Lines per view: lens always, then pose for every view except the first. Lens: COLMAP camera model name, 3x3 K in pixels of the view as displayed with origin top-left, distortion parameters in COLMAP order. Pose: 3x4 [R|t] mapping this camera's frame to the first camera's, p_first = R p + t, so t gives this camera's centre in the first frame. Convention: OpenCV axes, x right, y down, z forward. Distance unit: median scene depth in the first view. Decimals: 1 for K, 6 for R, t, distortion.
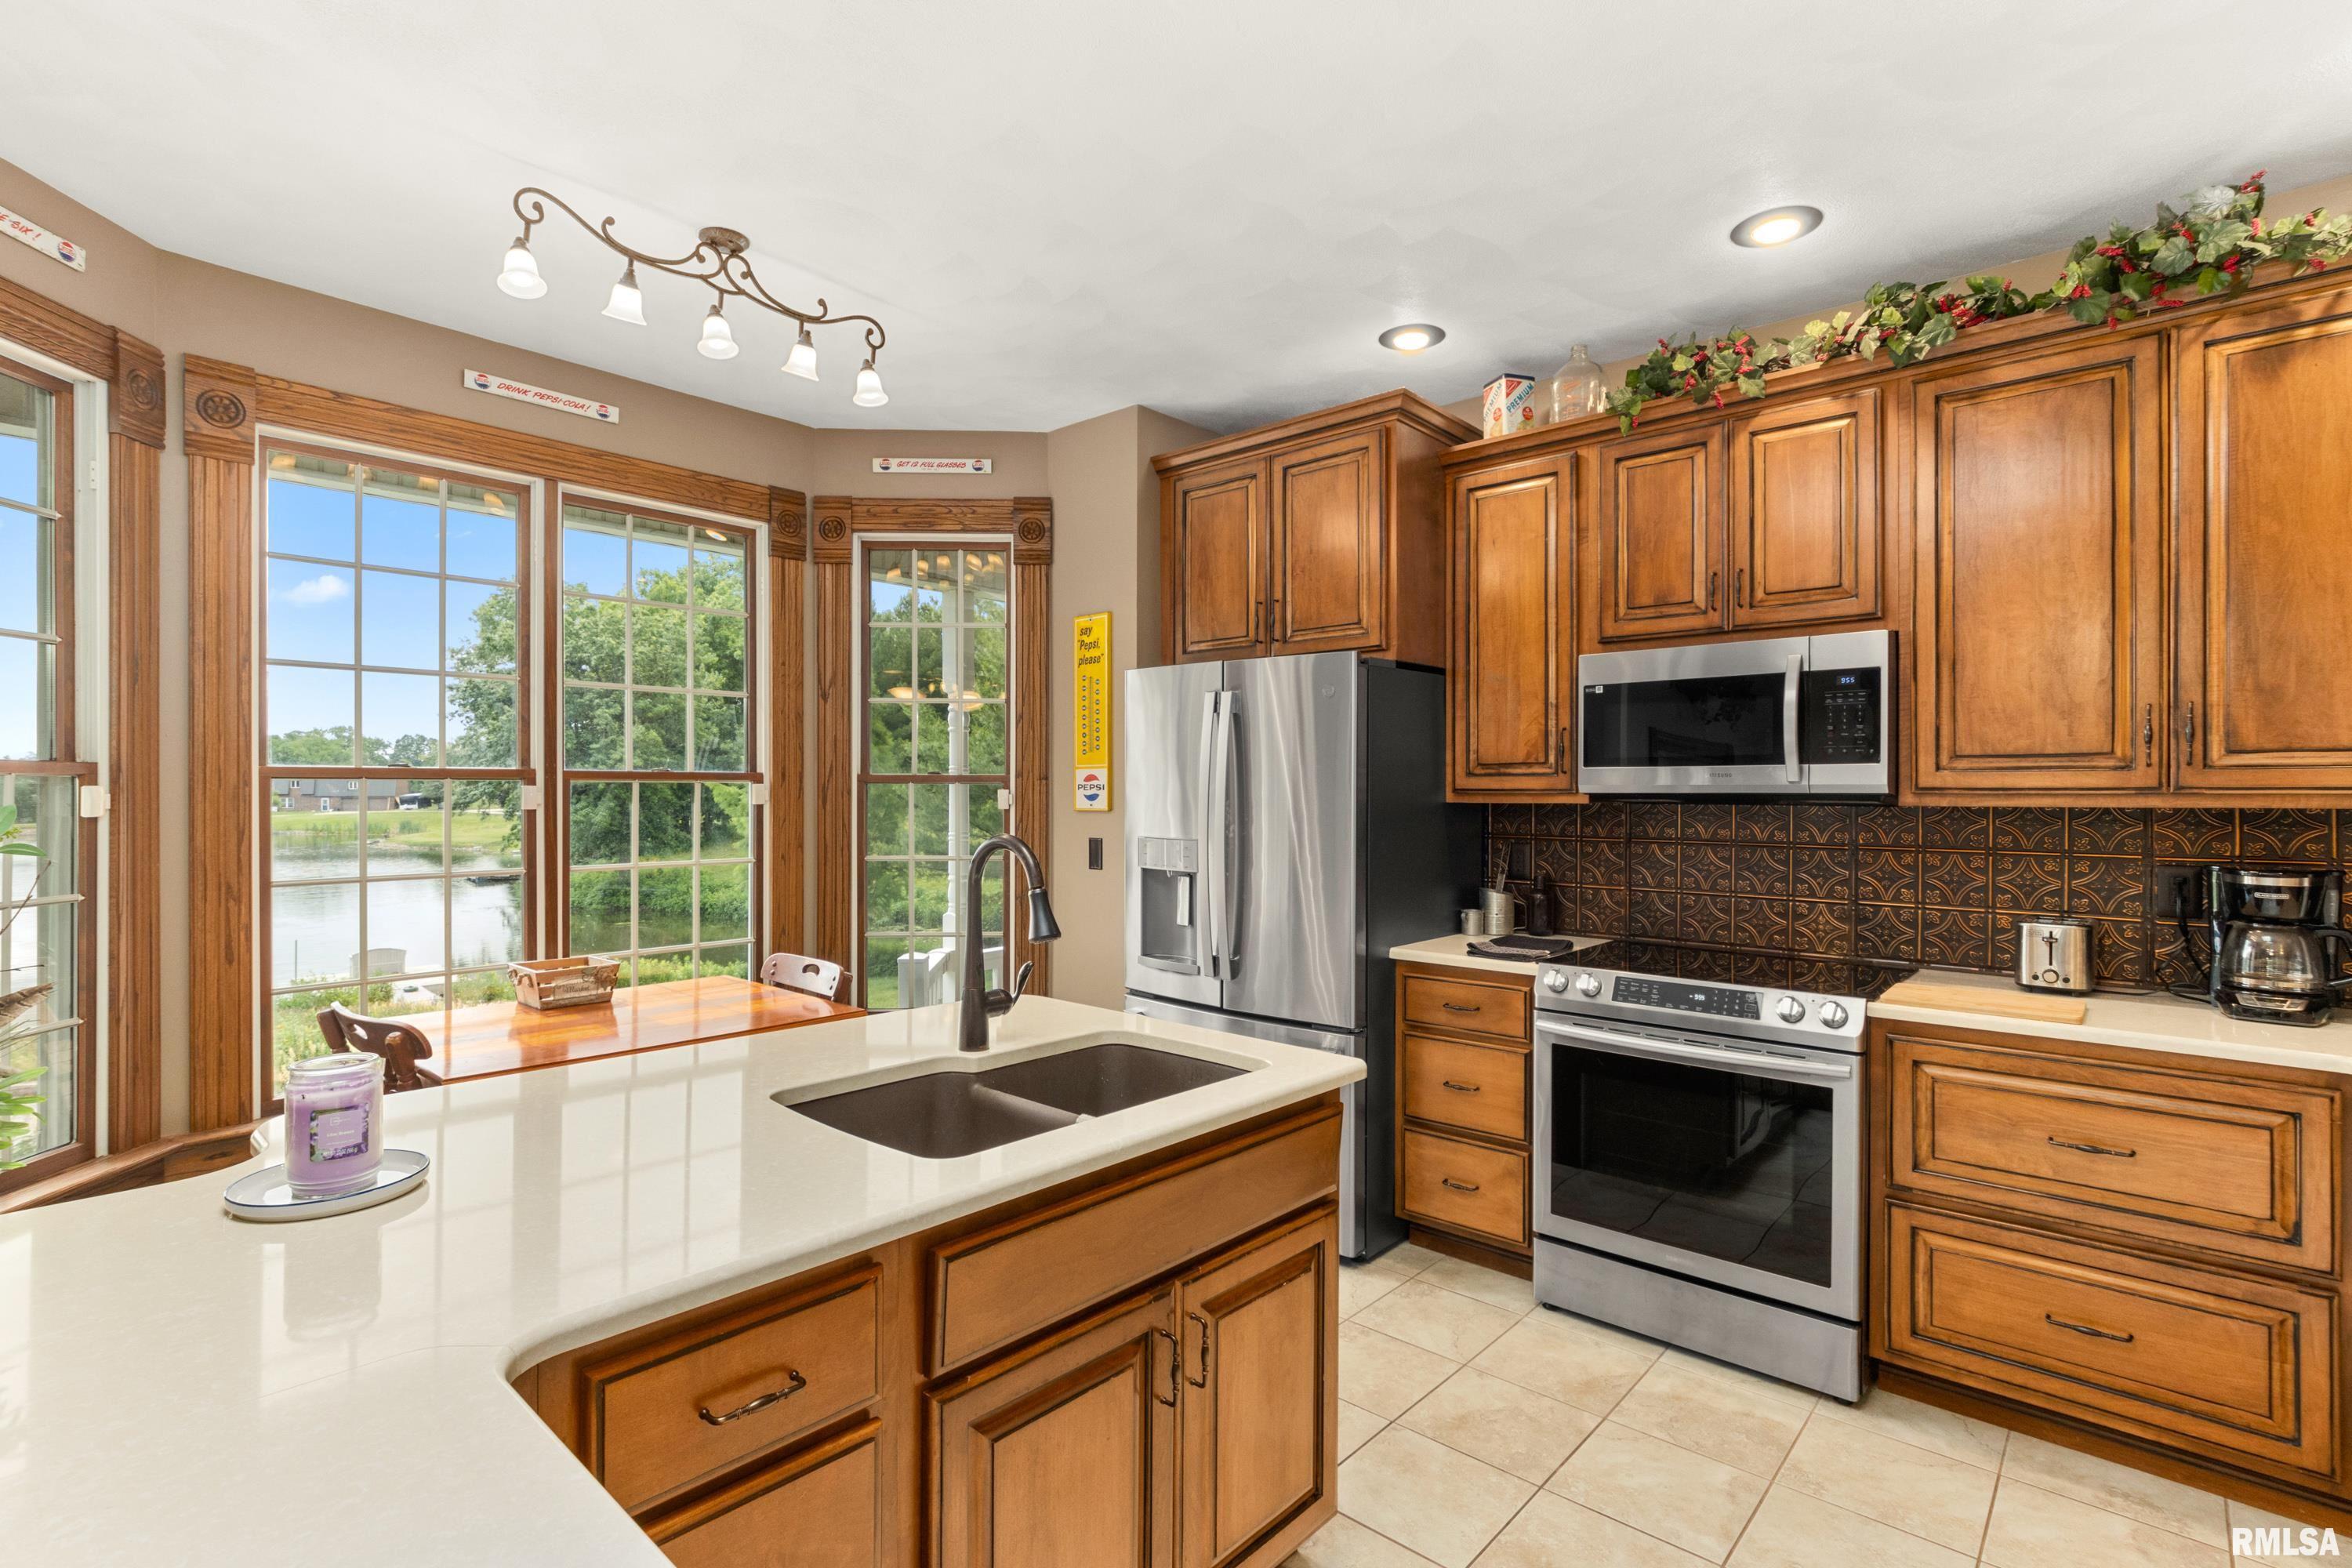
lens RADIAL K [[1096.8, 0, 1163.7], [0, 1096.8, 792.1], [0, 0, 1]] dist [0.004789, -0.005877]
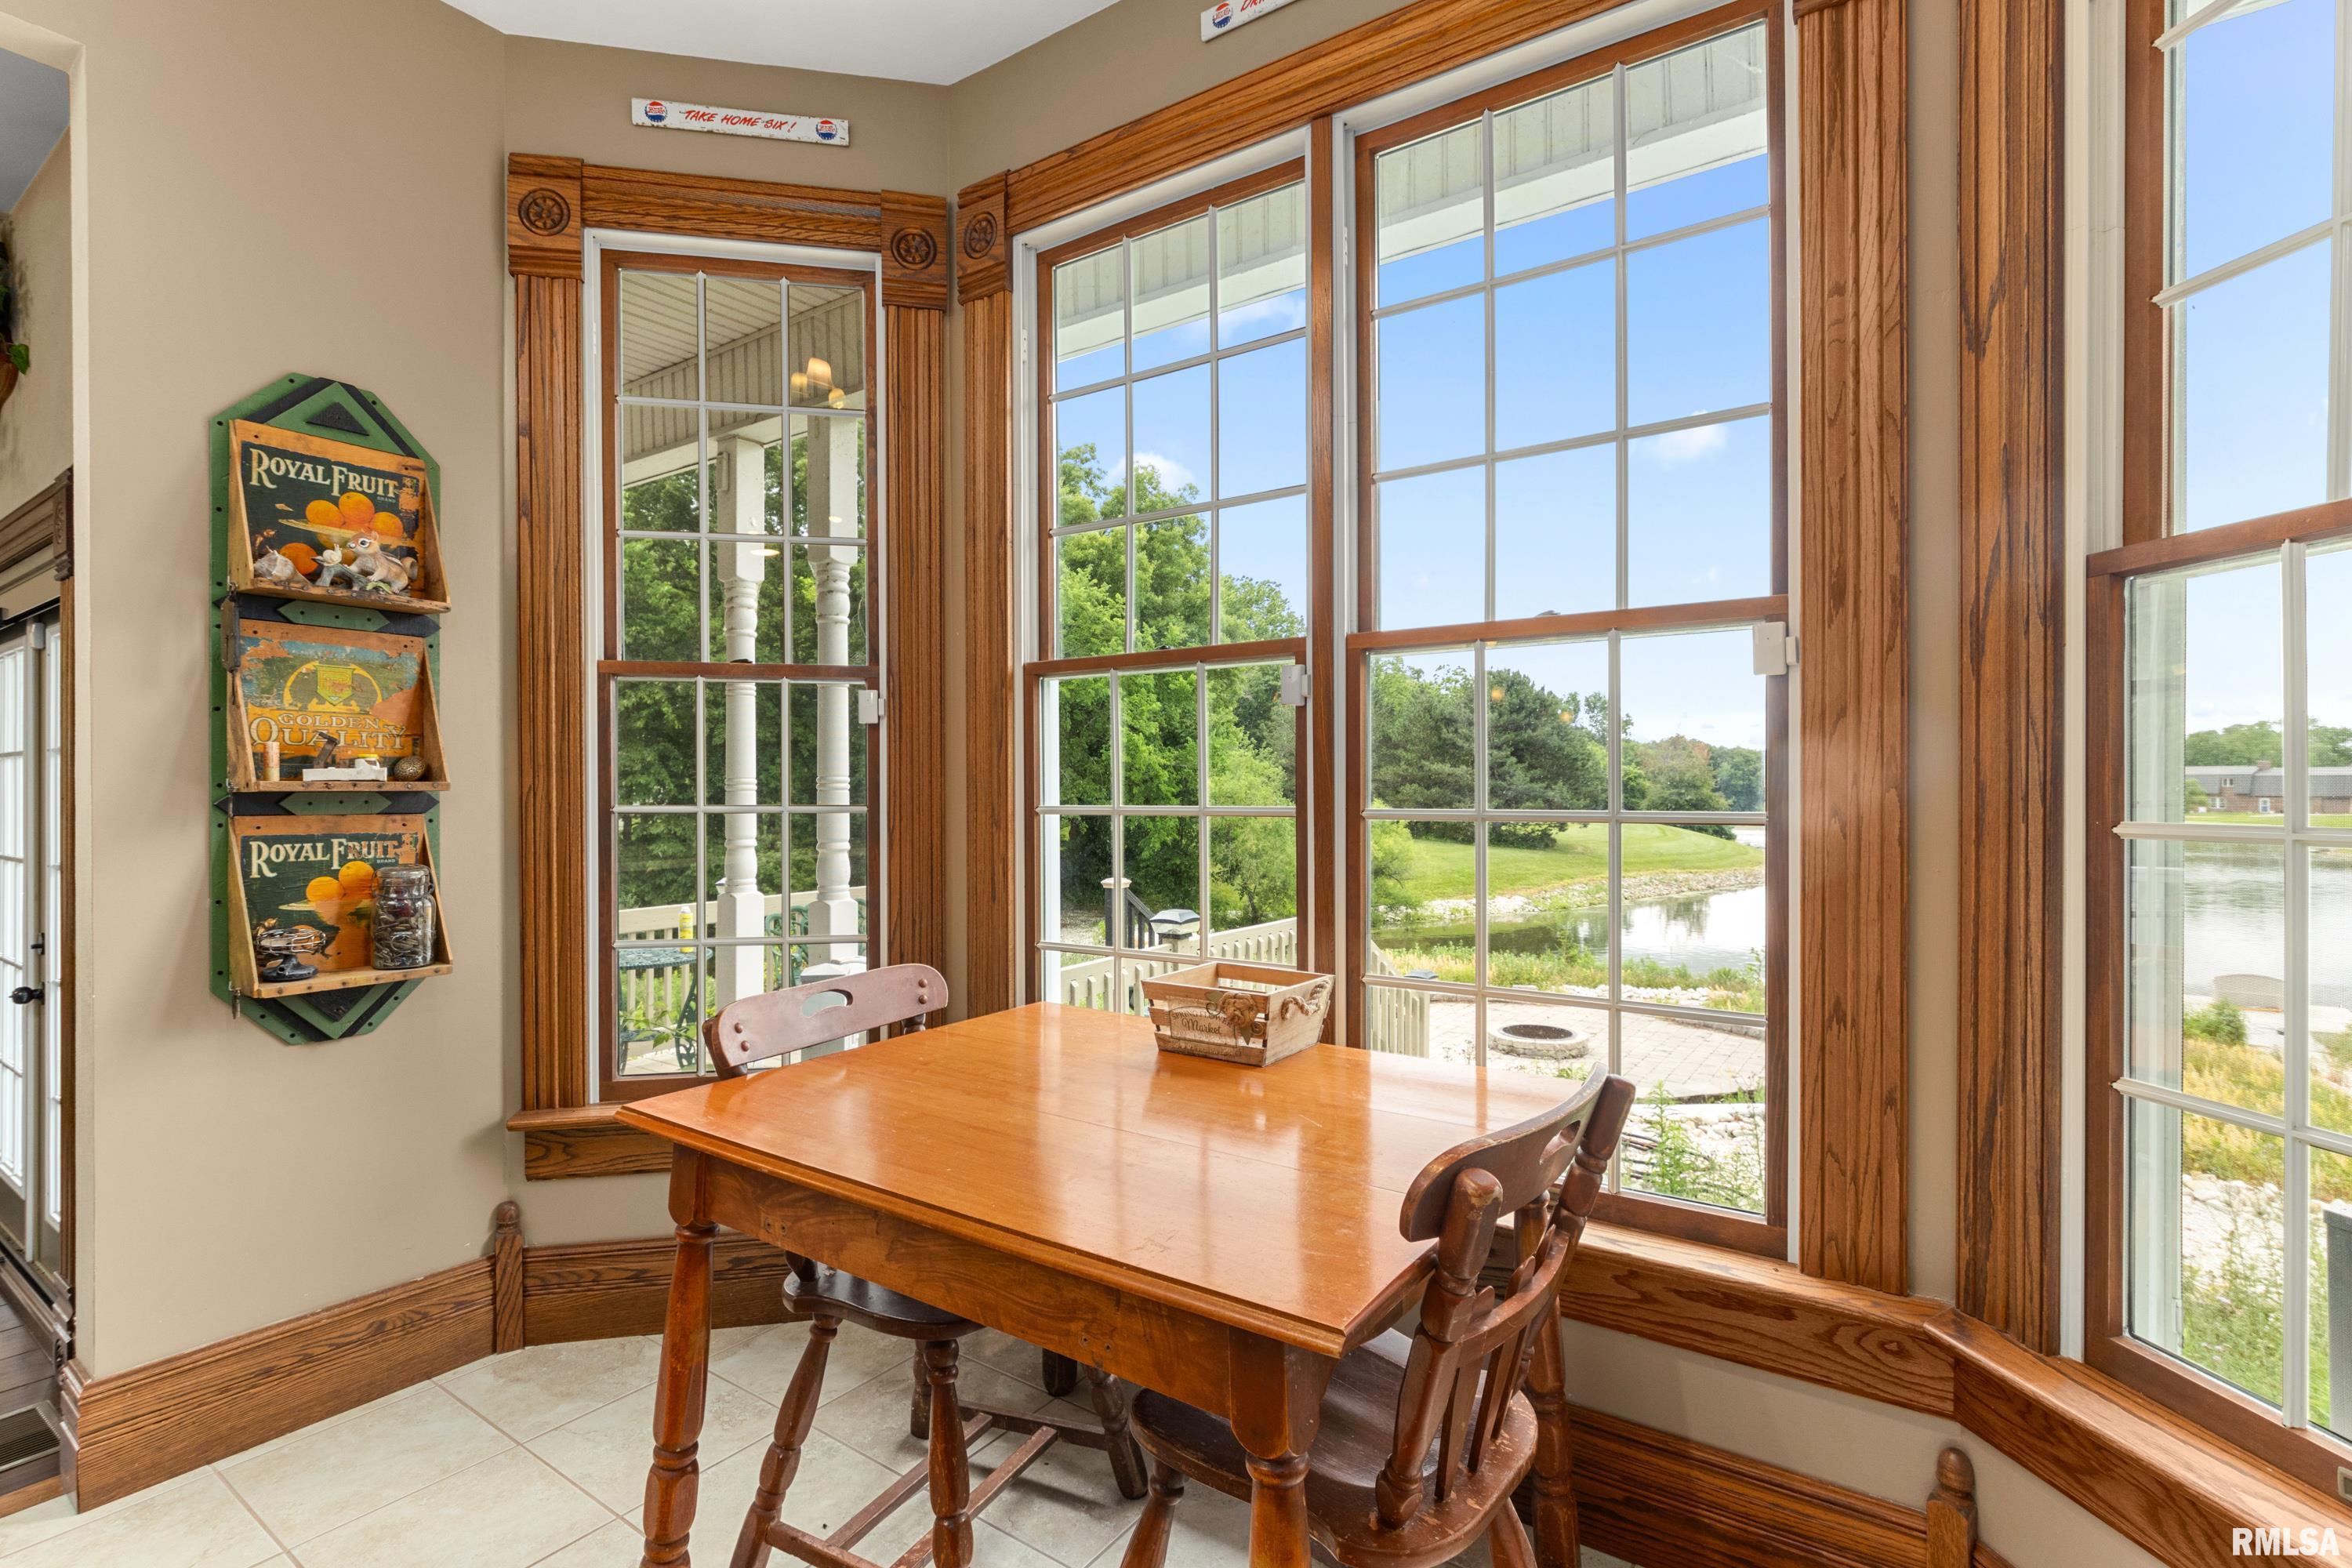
lens RADIAL K [[1096.8, 0, 1163.7], [0, 1096.8, 792.1], [0, 0, 1]] dist [0.004789, -0.005877]
pose [[0.122094, 0.001617, -0.992517, -0.010179], [-0.002036, 0.999997, 0.001379, 0.070026], [0.992516, 0.001852, 0.122097, 0.986147]]
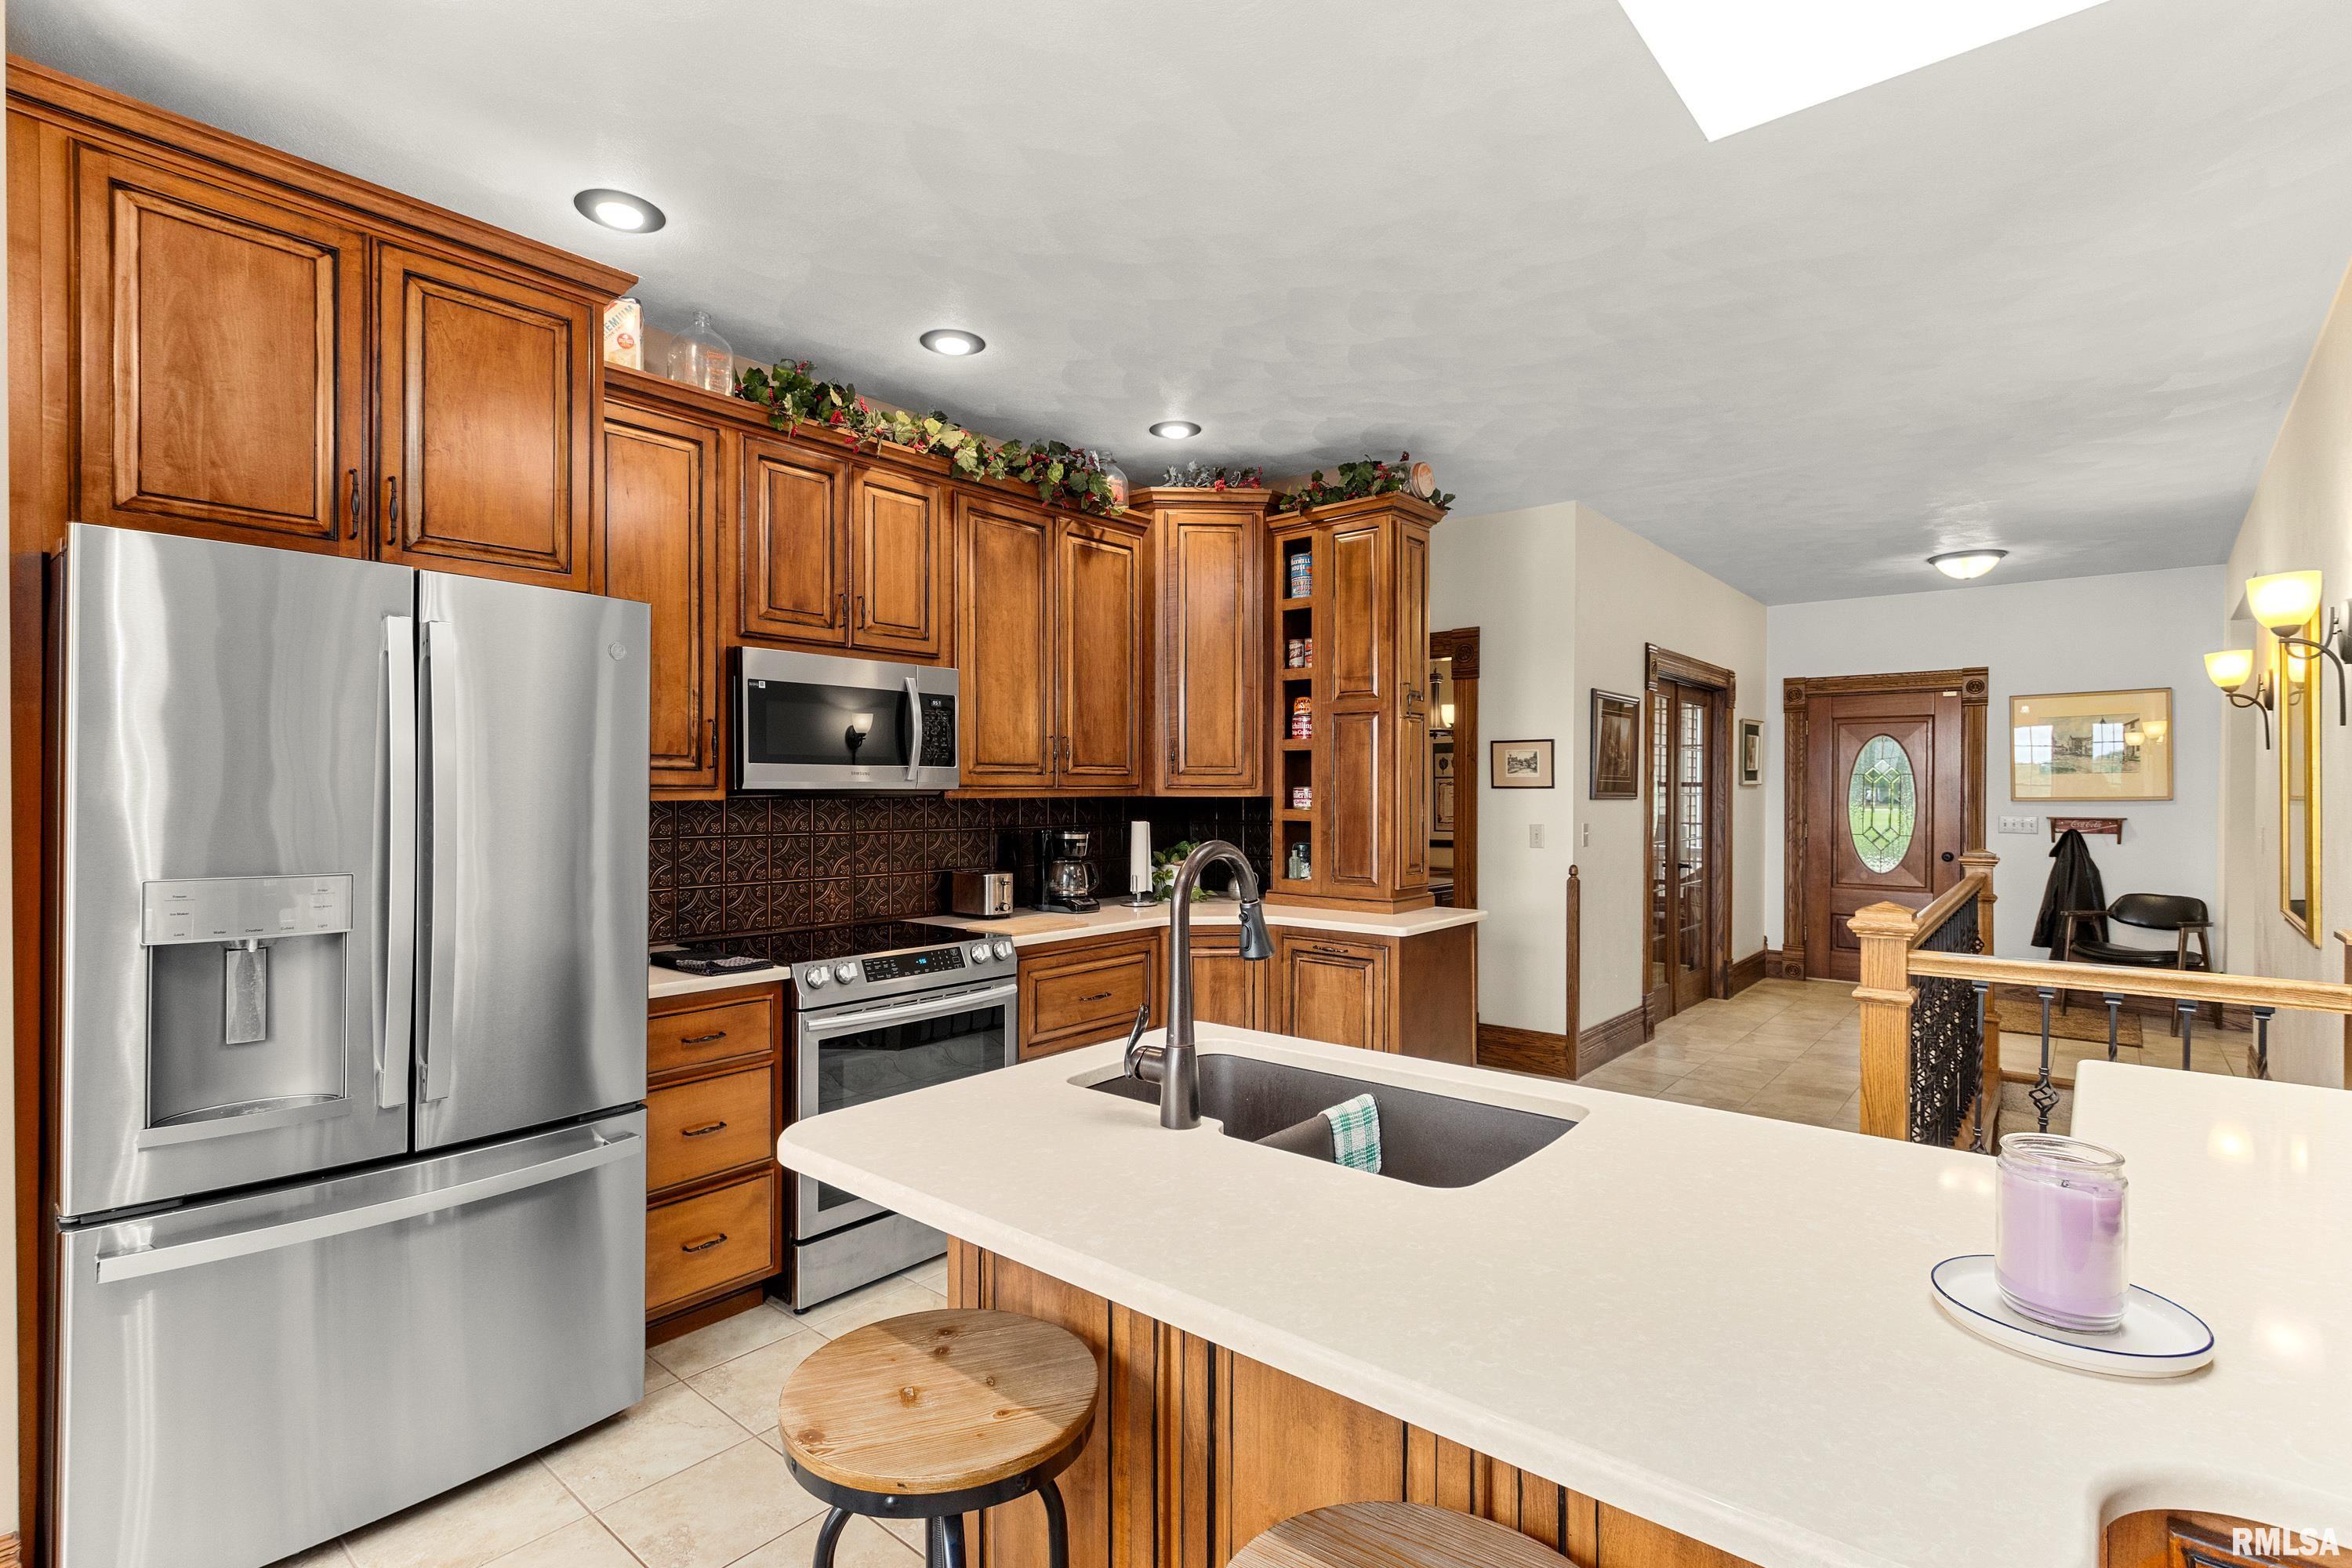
lens RADIAL K [[1096.8, 0, 1163.7], [0, 1096.8, 792.1], [0, 0, 1]] dist [0.004789, -0.005877]
pose [[-0.035215, -0.003773, 0.999373, -0.630267], [0.000293, 0.999993, 0.003786, -0.000136], [-0.999380, 0.000426, -0.035213, 0.698706]]
